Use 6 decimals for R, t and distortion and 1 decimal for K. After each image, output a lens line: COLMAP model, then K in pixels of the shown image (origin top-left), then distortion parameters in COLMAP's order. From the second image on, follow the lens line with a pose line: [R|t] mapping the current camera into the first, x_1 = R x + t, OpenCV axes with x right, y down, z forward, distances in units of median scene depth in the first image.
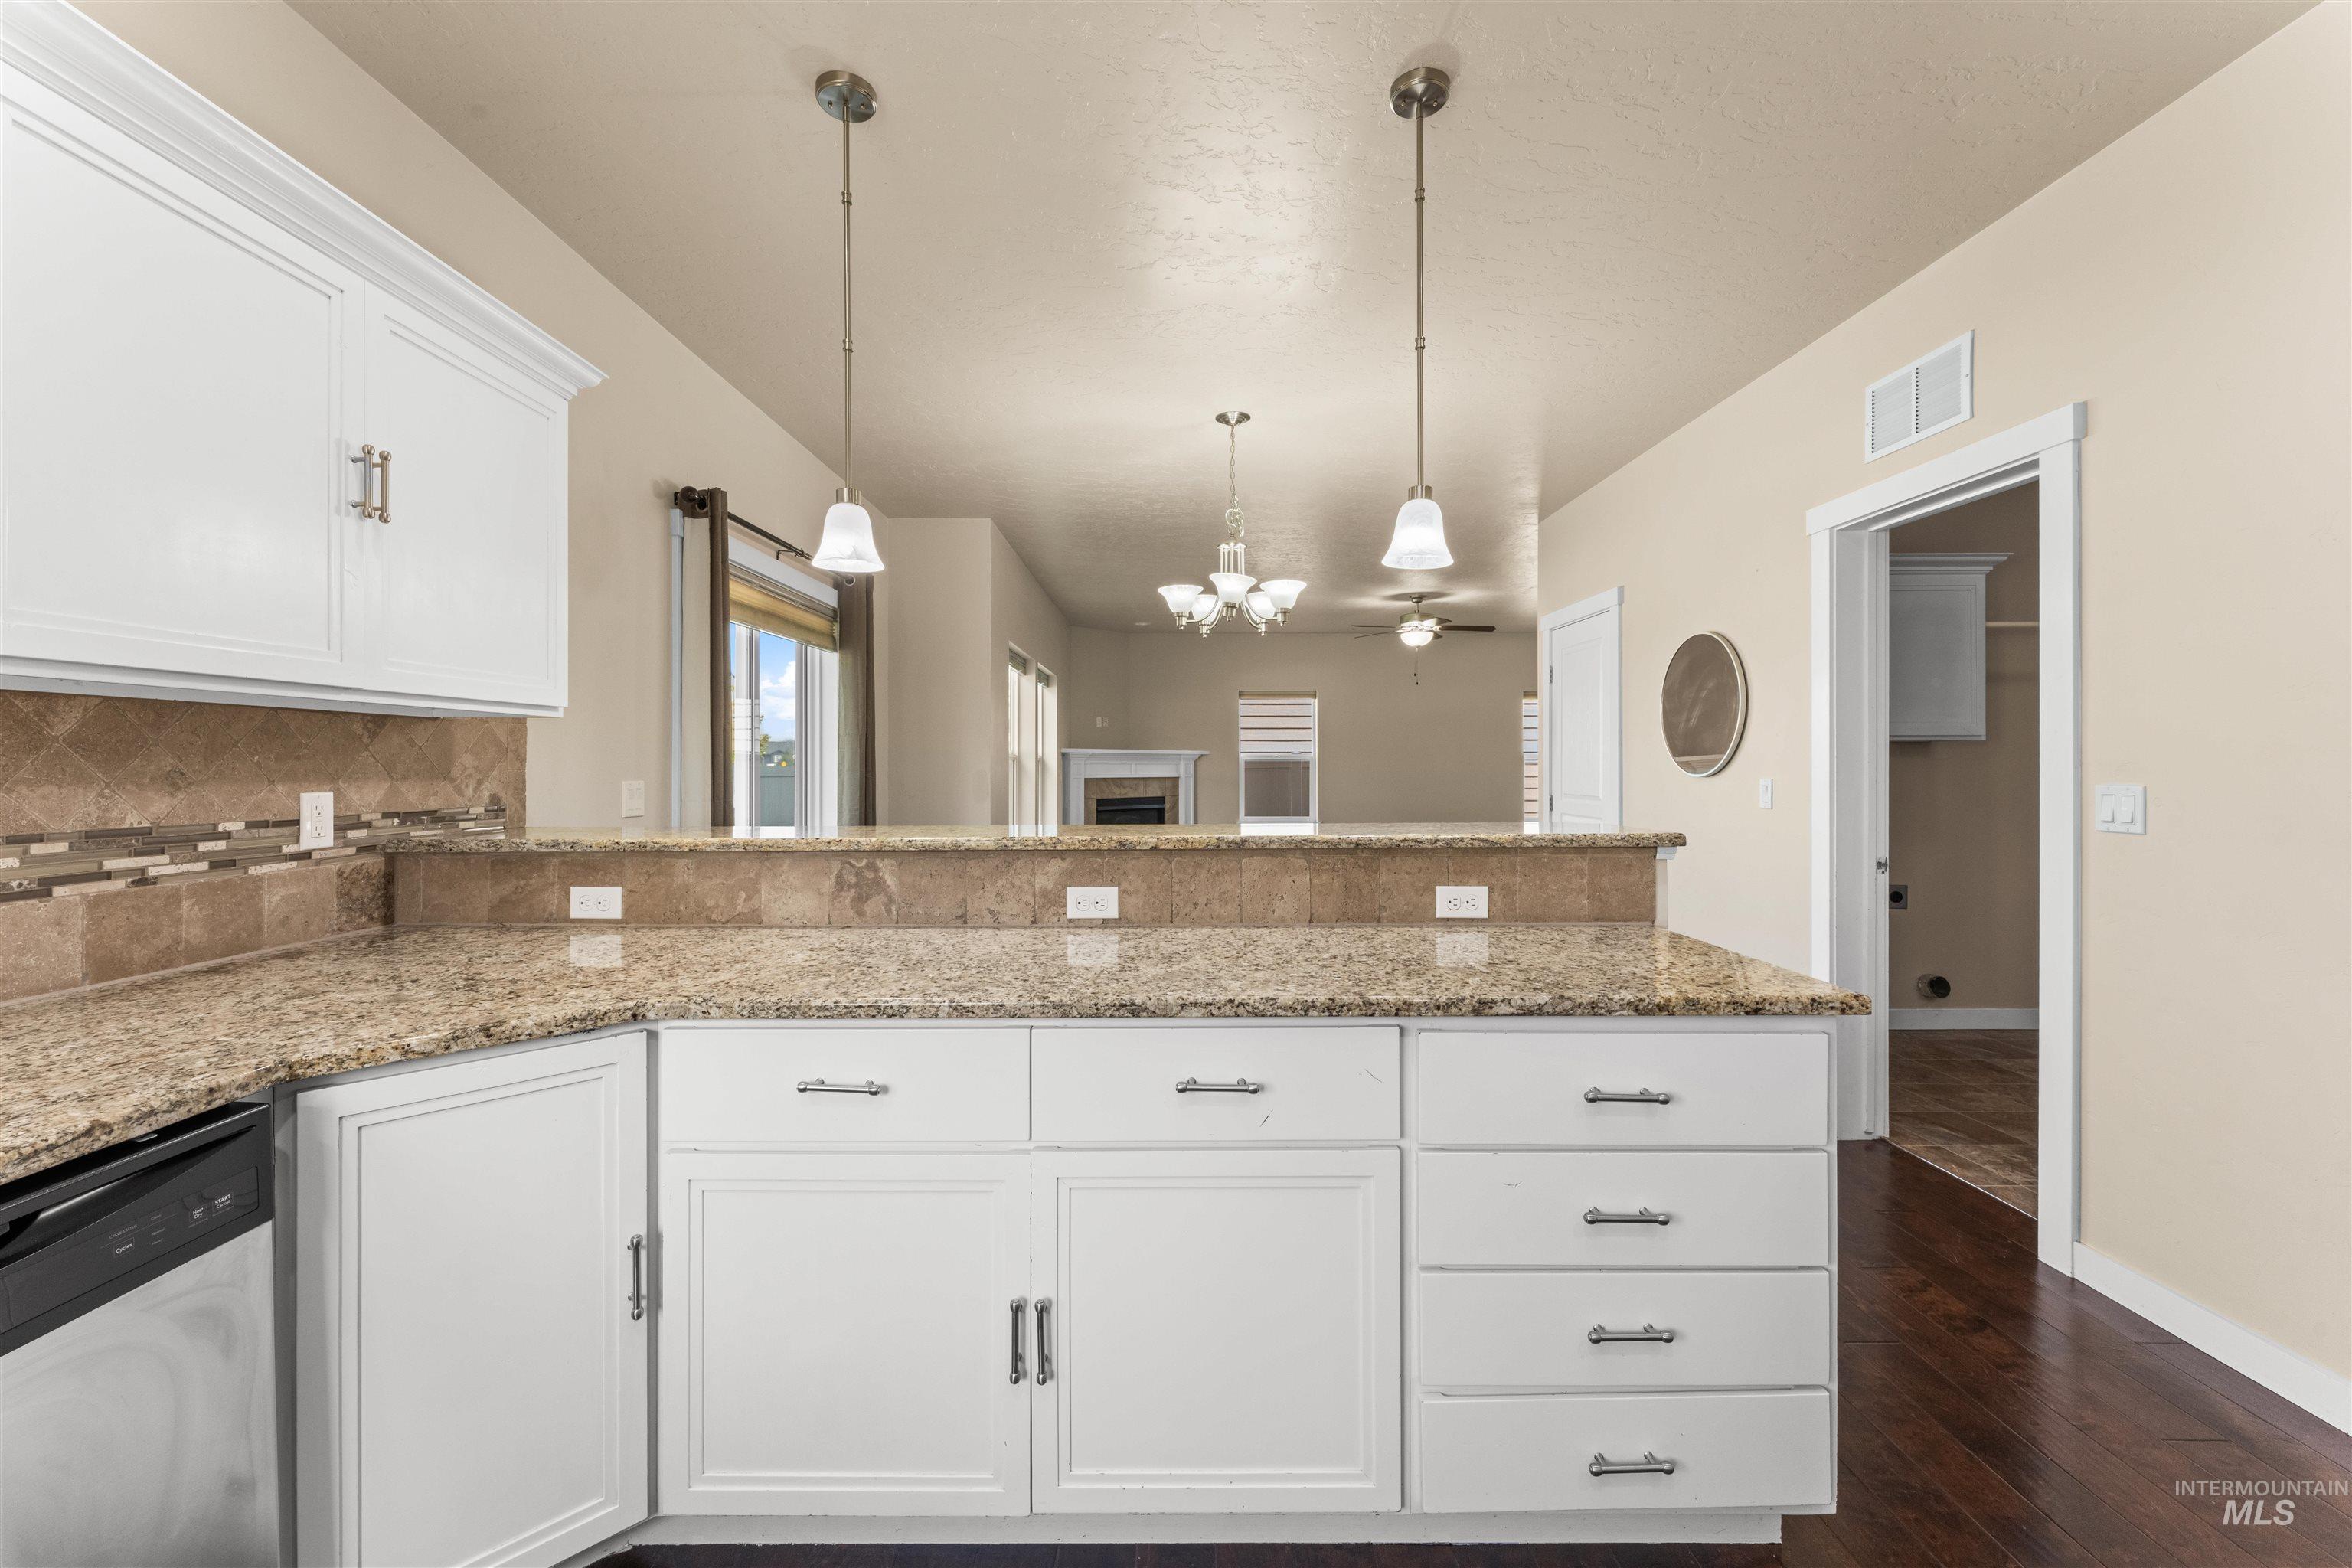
lens RADIAL K [[947.1, 0, 1169.5], [0, 947.1, 765.7], [0, 0, 1]] dist [-0.000084, -0.000015]
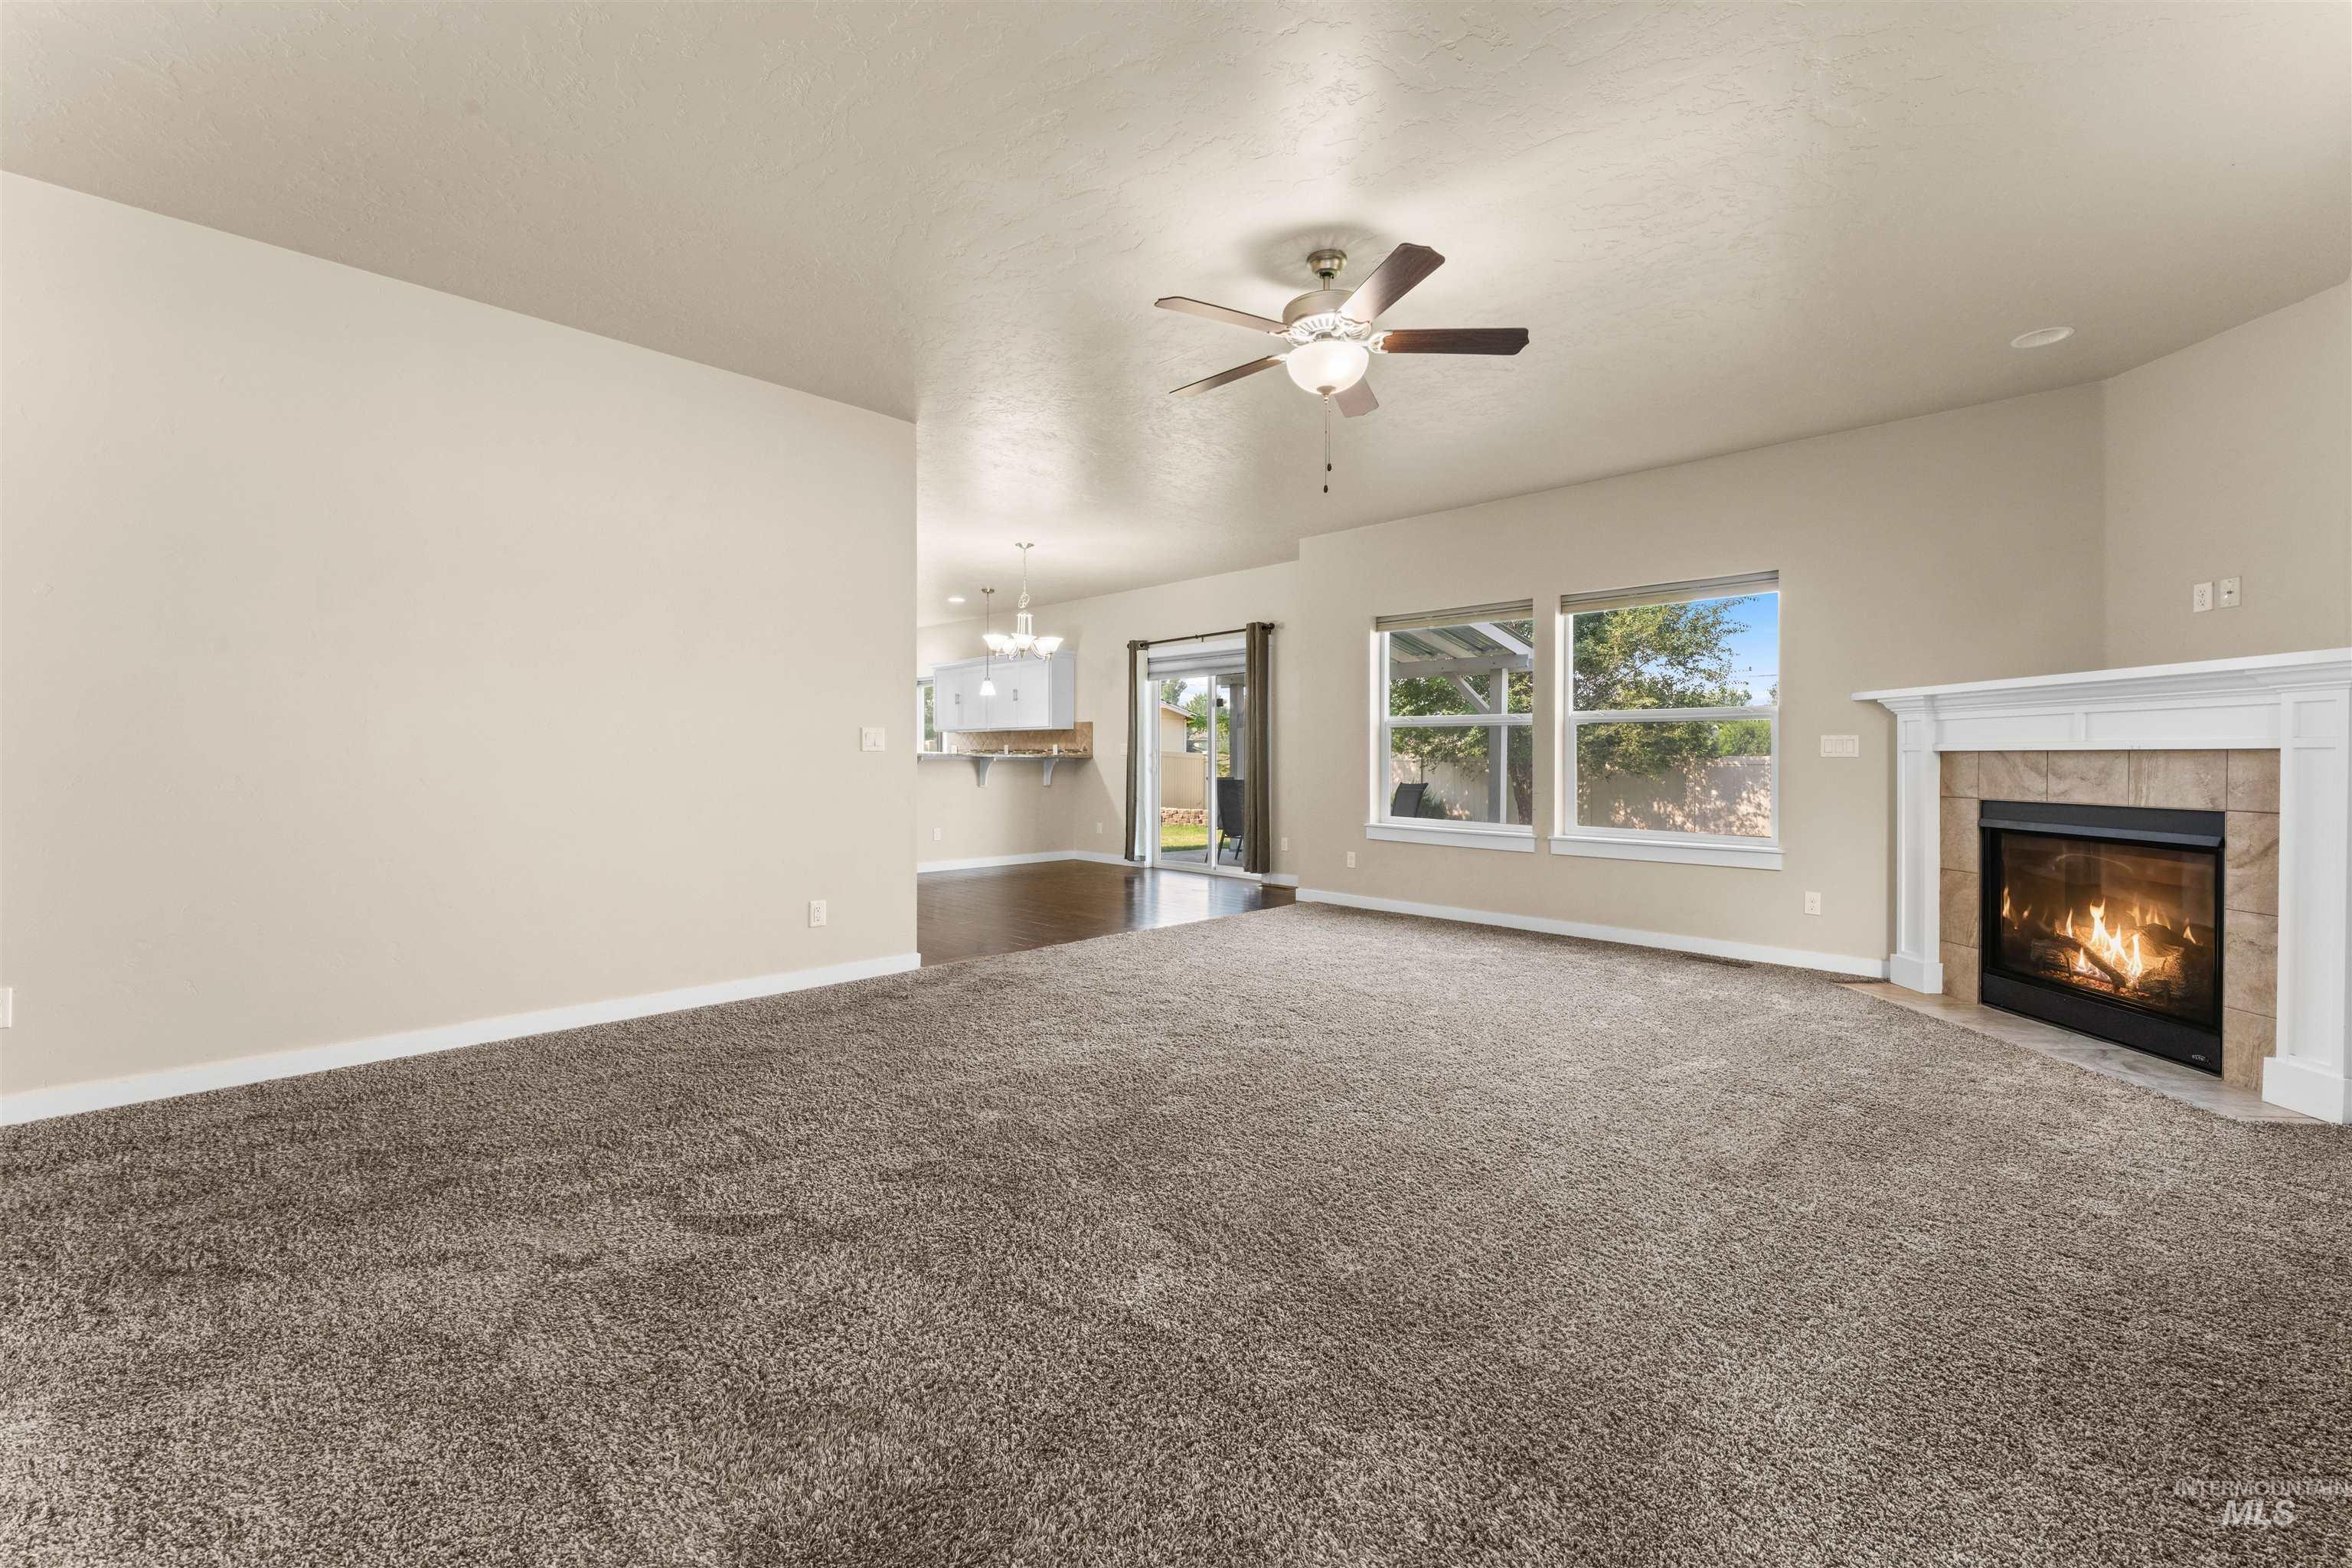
lens RADIAL K [[953.5, 0, 1166.9], [0, 953.5, 742.1], [0, 0, 1]] dist [0.001876, -0.000706]
pose [[-0.709353, -0.010687, -0.704772, 2.419812], [-0.002688, 0.999919, -0.012457, 0.078025], [0.704848, -0.006942, -0.709325, 5.162236]]
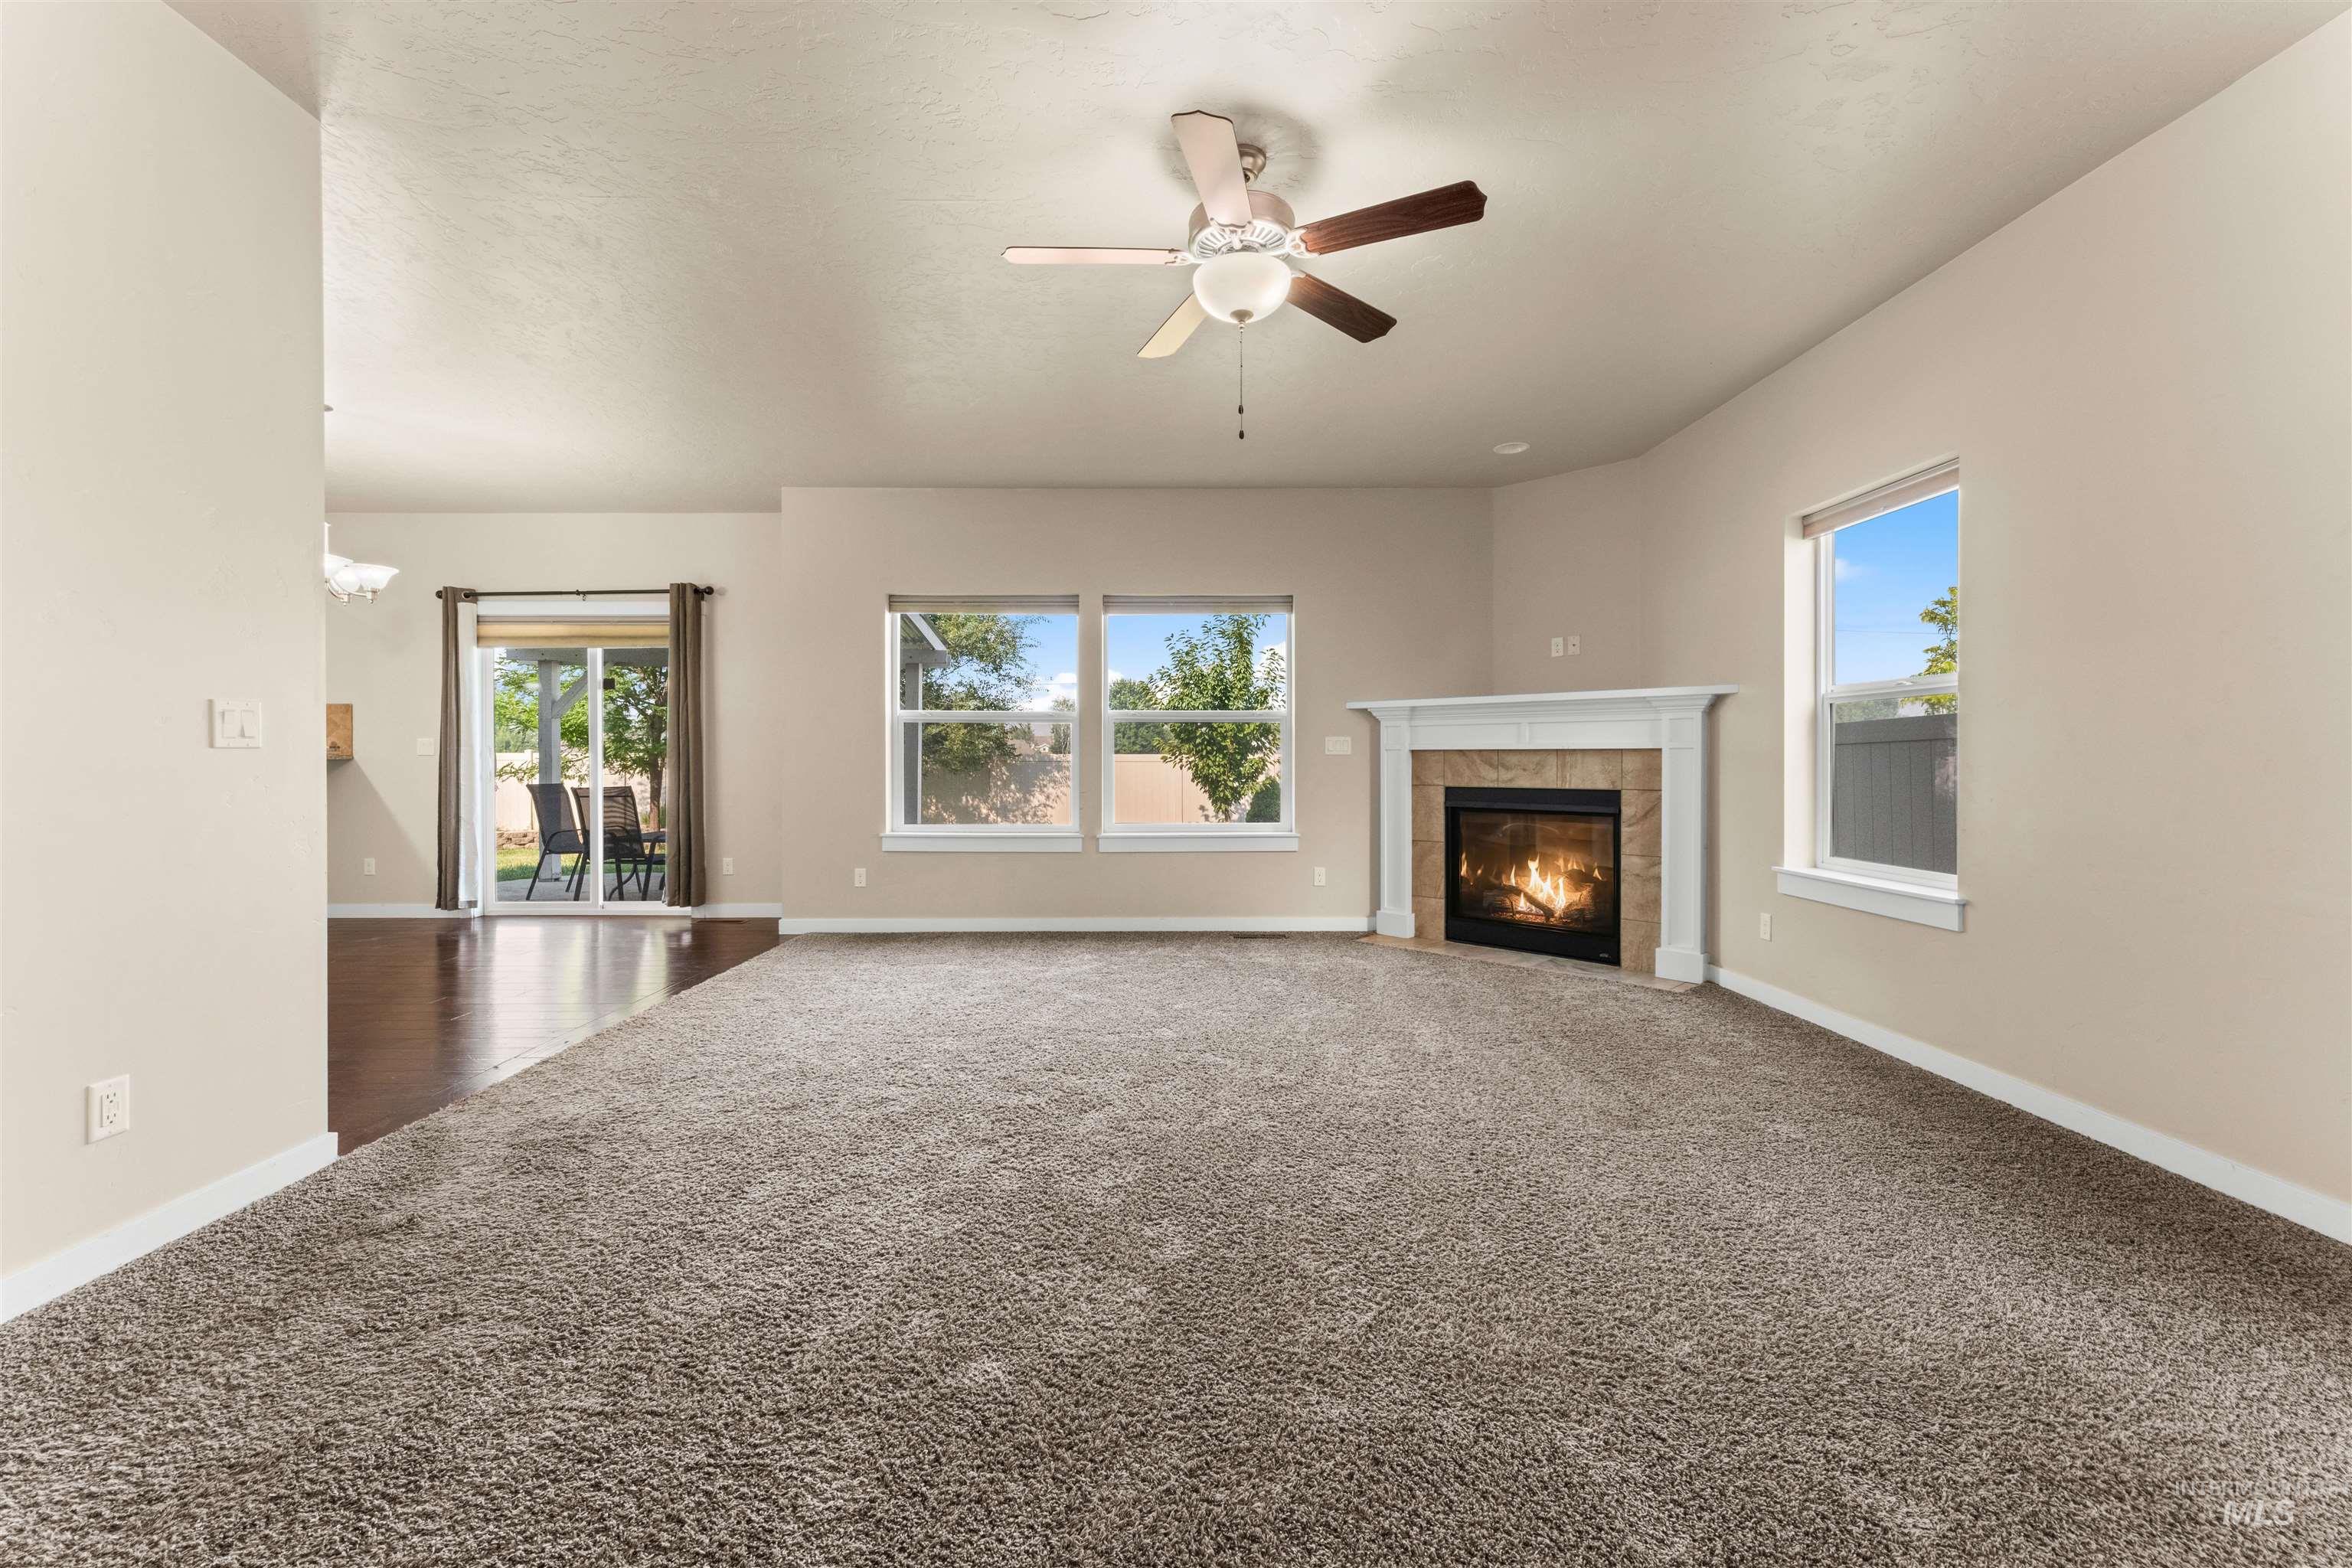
lens RADIAL K [[944.8, 0, 1163.6], [0, 944.8, 756.2], [0, 0, 1]] dist [0.014660, -0.012243]
pose [[0.003741, 0.003187, -0.999988, 2.427729], [-0.000386, 0.999995, 0.003185, 0.076069], [0.999993, 0.000374, 0.003742, 4.084917]]
